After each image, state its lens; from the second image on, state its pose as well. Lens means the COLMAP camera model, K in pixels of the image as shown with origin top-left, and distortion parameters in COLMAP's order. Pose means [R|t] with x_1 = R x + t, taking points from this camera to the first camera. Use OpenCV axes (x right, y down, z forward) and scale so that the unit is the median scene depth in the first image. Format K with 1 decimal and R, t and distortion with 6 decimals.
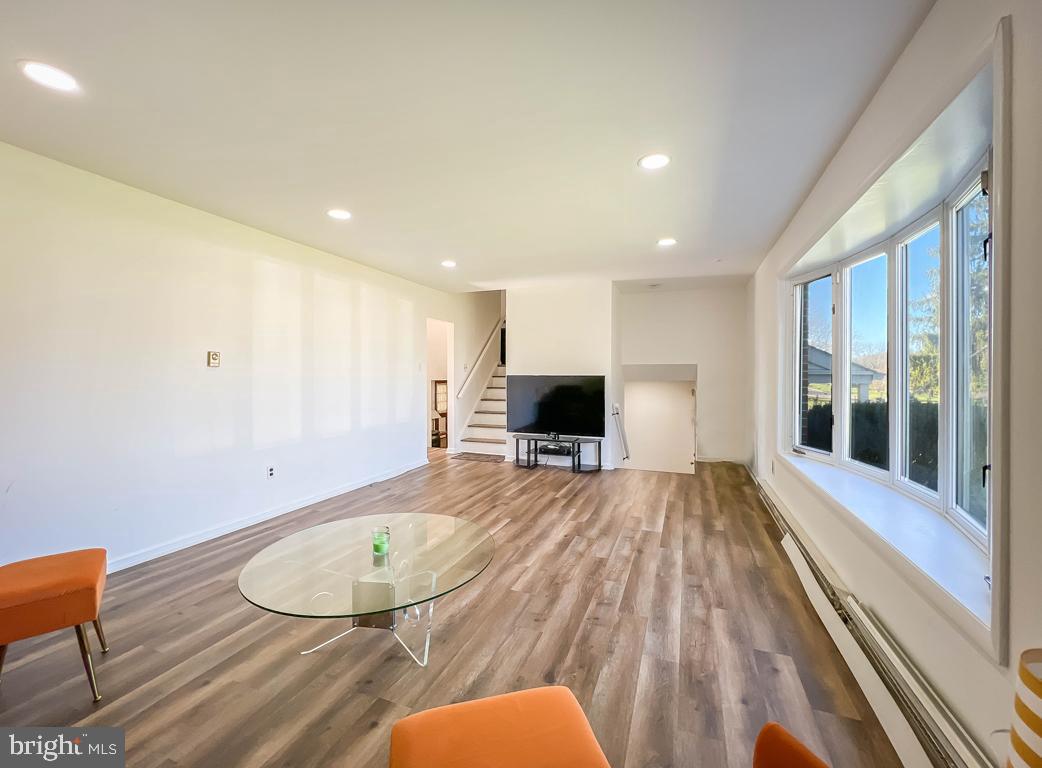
lens RADIAL K [[434.7, 0, 523.4], [0, 434.7, 377.1], [0, 0, 1]] dist [-0.000112, -0.000196]
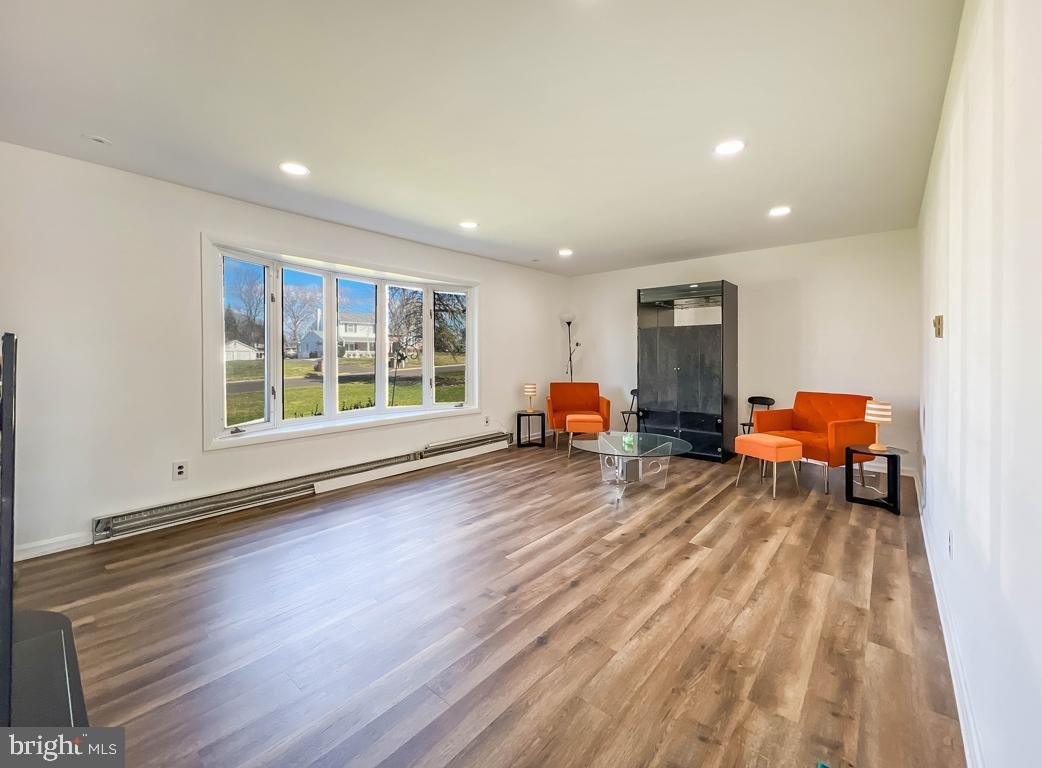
lens RADIAL K [[434.7, 0, 523.4], [0, 434.7, 377.1], [0, 0, 1]] dist [-0.000112, -0.000196]
pose [[-0.947668, -0.011815, 0.319038, -0.311775], [0.005163, 0.998617, 0.052317, -0.001288], [-0.319215, 0.051226, -0.946297, 1.849015]]
